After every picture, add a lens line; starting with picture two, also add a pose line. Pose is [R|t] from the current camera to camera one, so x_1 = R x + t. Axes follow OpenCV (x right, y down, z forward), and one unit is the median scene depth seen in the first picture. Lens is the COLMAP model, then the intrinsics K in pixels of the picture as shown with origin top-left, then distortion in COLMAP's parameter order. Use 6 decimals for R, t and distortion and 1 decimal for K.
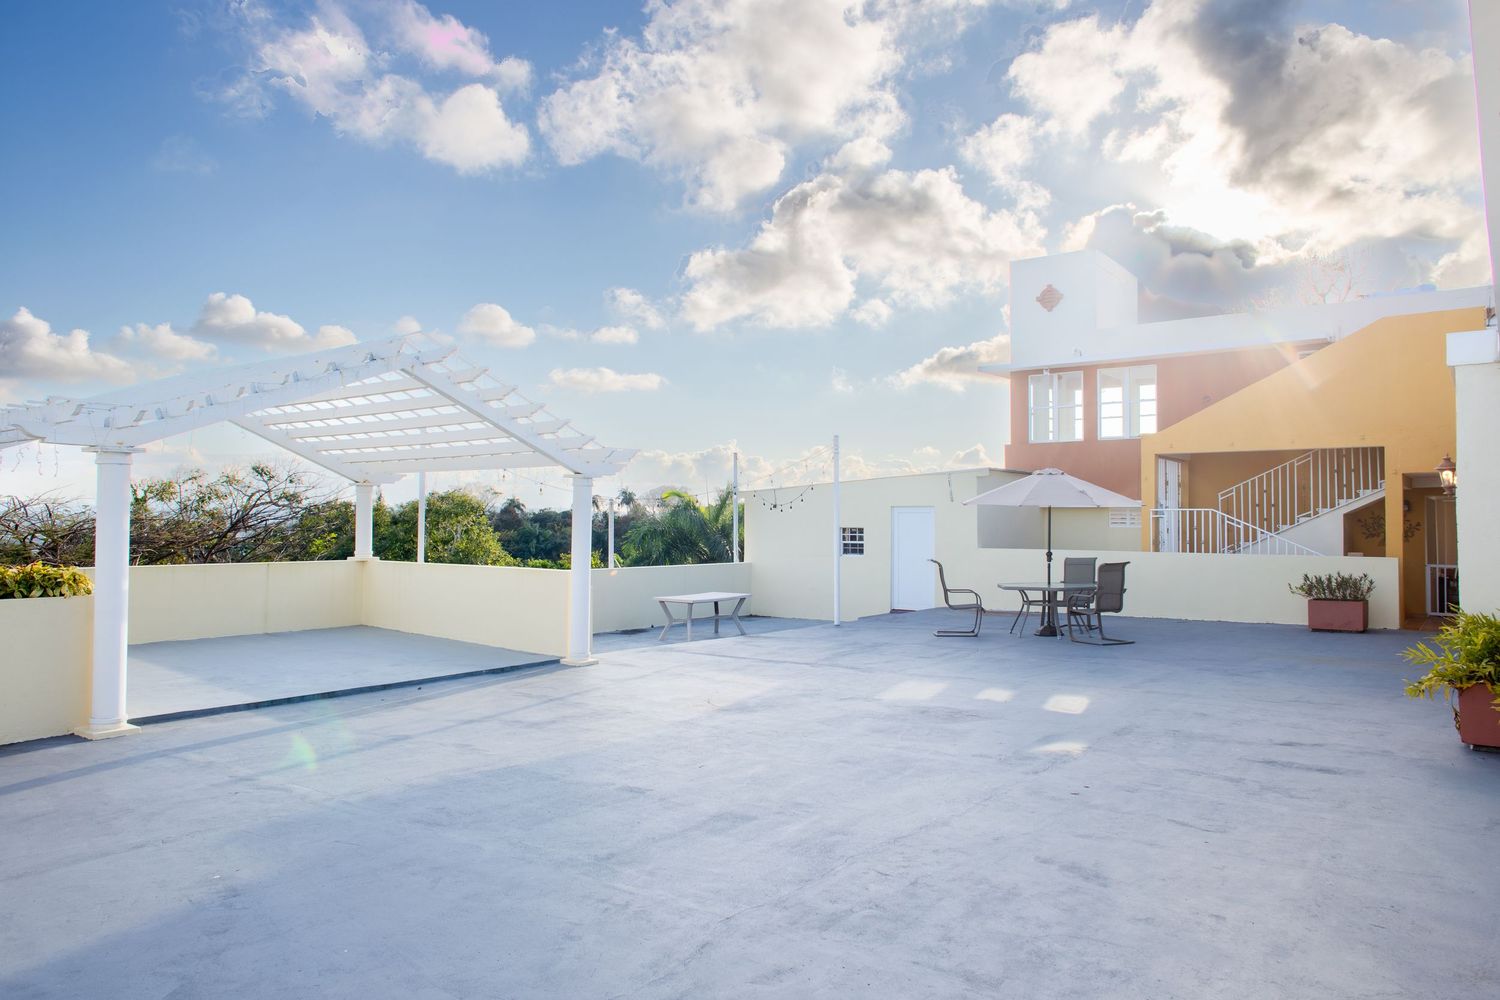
lens RADIAL K [[1023.7, 0, 744.6], [0, 1023.7, 504.5], [0, 0, 1]] dist [-0.039276, 0.013785]
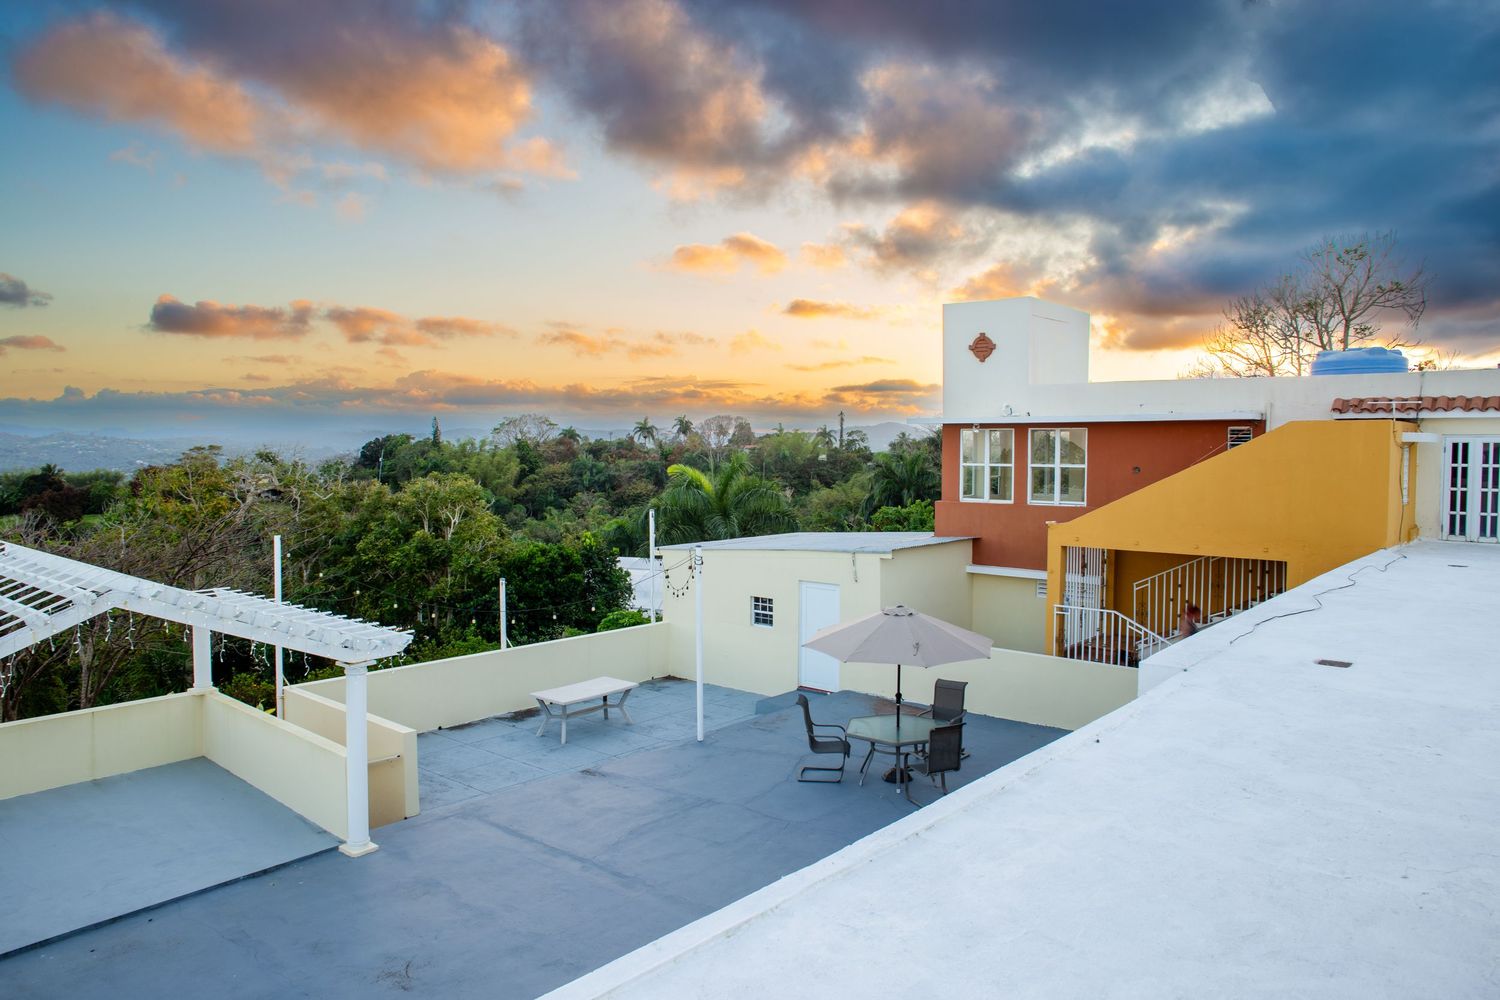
lens RADIAL K [[1023.7, 0, 746.6], [0, 1023.7, 488.6], [0, 0, 1]] dist [-0.039276, 0.013785]
pose [[0.998165, 0.003174, -0.060470, 0.149194], [0.000521, 0.998139, 0.060986, -0.140458], [0.060551, -0.060905, 0.996305, 0.038045]]
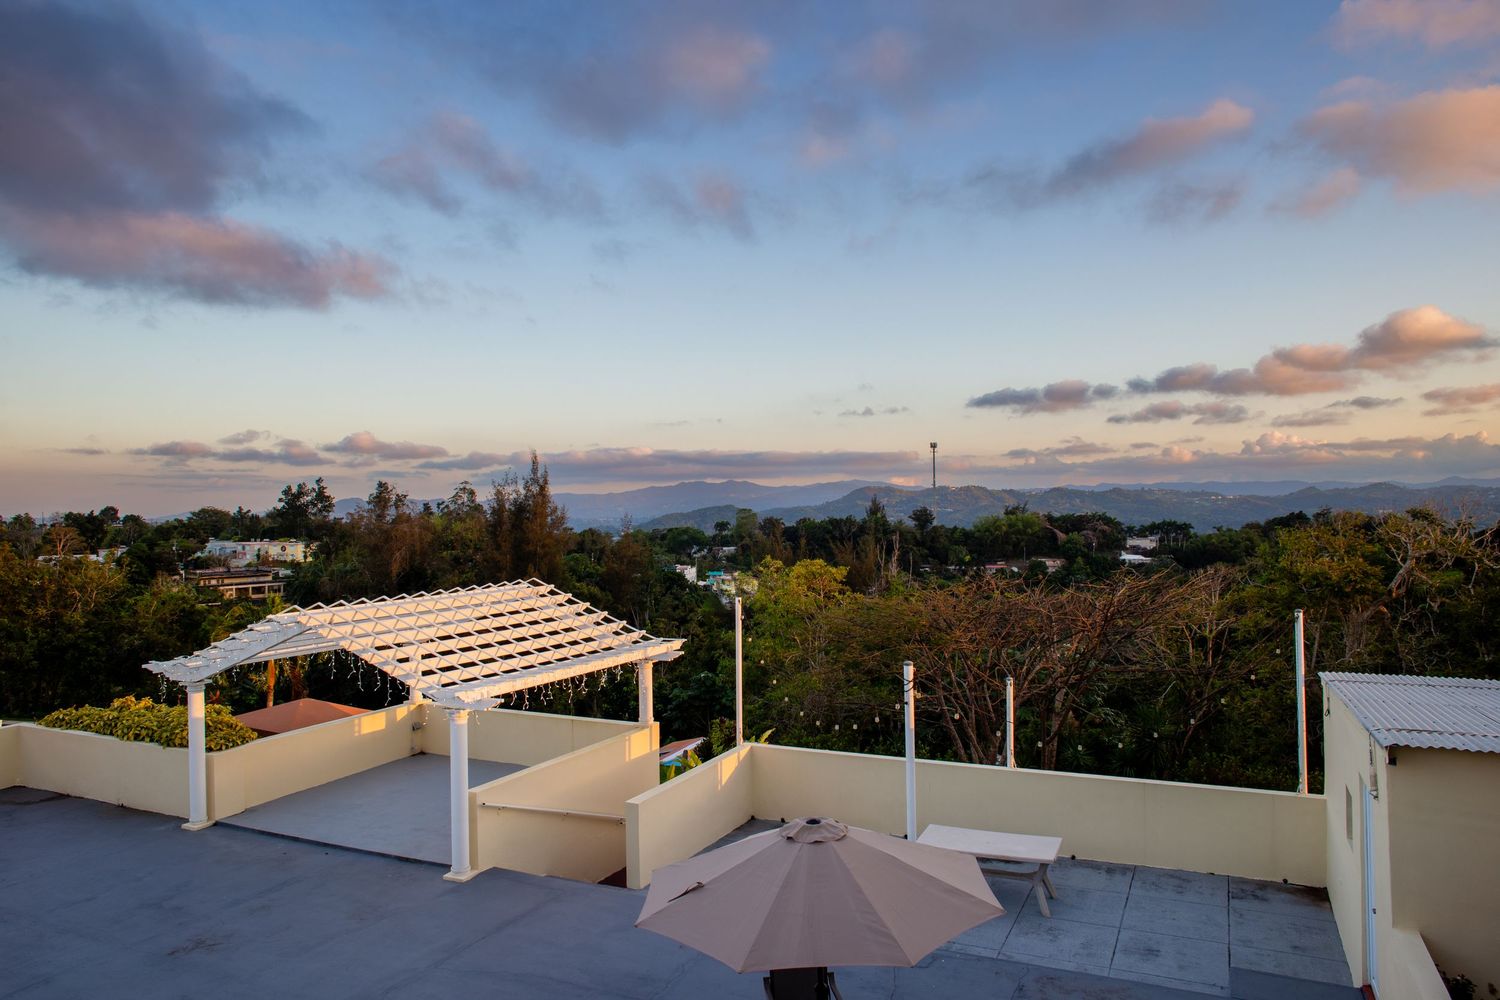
lens RADIAL K [[1023.7, 0, 755.2], [0, 1023.7, 499.4], [0, 0, 1]] dist [-0.039276, 0.013785]
pose [[0.216824, -0.008654, -0.976172, 0.546248], [0.023640, 0.999714, -0.003612, -0.134876], [0.975925, -0.022293, 0.216966, 0.598692]]
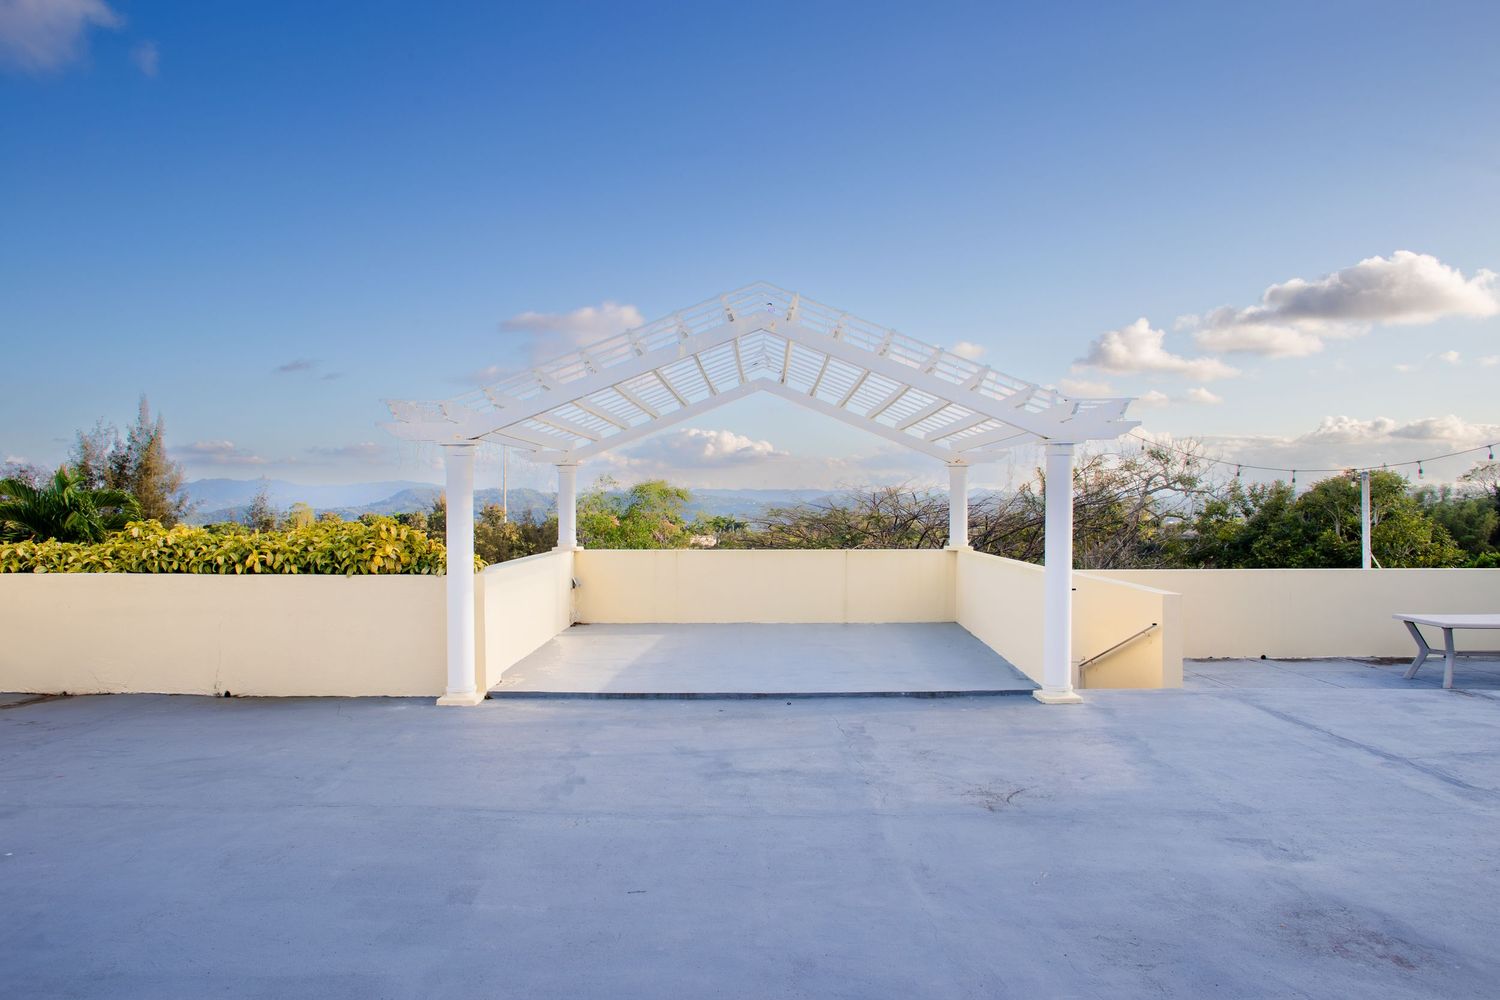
lens RADIAL K [[1023.7, 0, 757.0], [0, 1023.7, 490.8], [0, 0, 1]] dist [-0.039276, 0.013785]
pose [[0.607066, -0.015490, -0.794500, 0.156023], [0.016988, 0.999834, -0.006514, 0.004545], [0.794470, -0.009542, 0.607229, 0.220359]]
